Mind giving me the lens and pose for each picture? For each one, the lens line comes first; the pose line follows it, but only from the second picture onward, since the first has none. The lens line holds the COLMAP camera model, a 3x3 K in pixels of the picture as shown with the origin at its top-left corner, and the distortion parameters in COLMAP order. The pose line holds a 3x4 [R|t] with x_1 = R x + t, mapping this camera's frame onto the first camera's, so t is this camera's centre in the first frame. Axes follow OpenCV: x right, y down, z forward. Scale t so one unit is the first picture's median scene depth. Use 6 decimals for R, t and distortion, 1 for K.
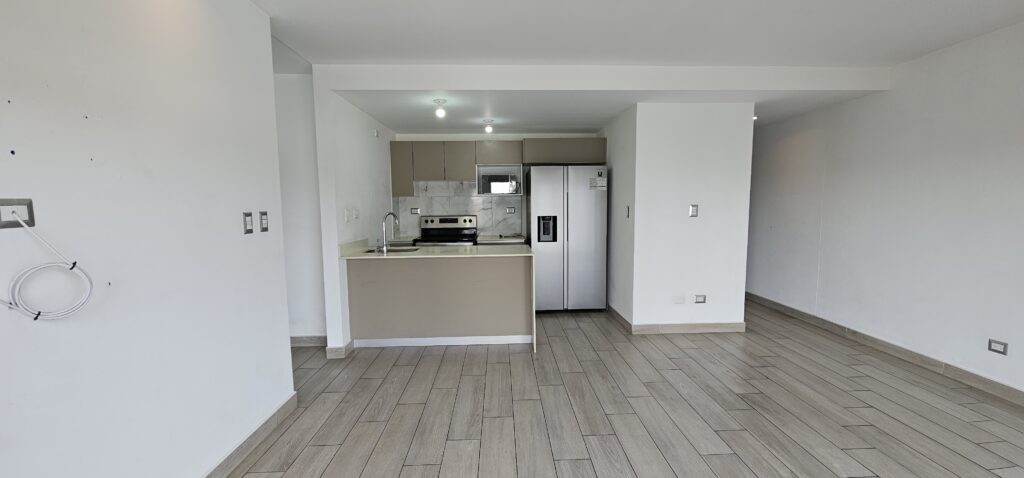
lens RADIAL K [[415.9, 0, 513.2], [0, 415.9, 239.3], [0, 0, 1]] dist [0.007952, -0.006421]
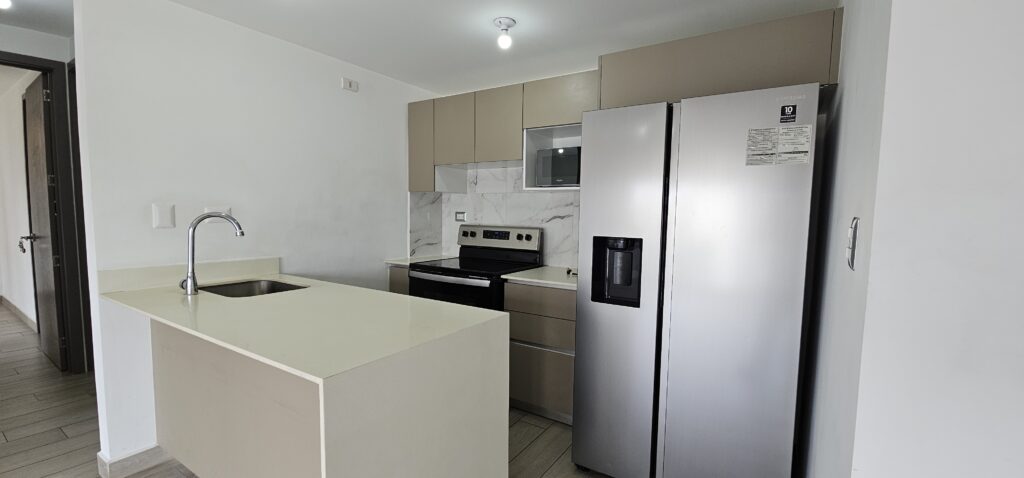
lens RADIAL K [[415.9, 0, 512.5], [0, 415.9, 244.0], [0, 0, 1]] dist [0.007952, -0.006421]
pose [[0.825350, 0.071882, -0.560027, 0.185808], [-0.079902, 0.996751, 0.010179, -0.039877], [0.558939, 0.036346, 0.828412, 0.537322]]
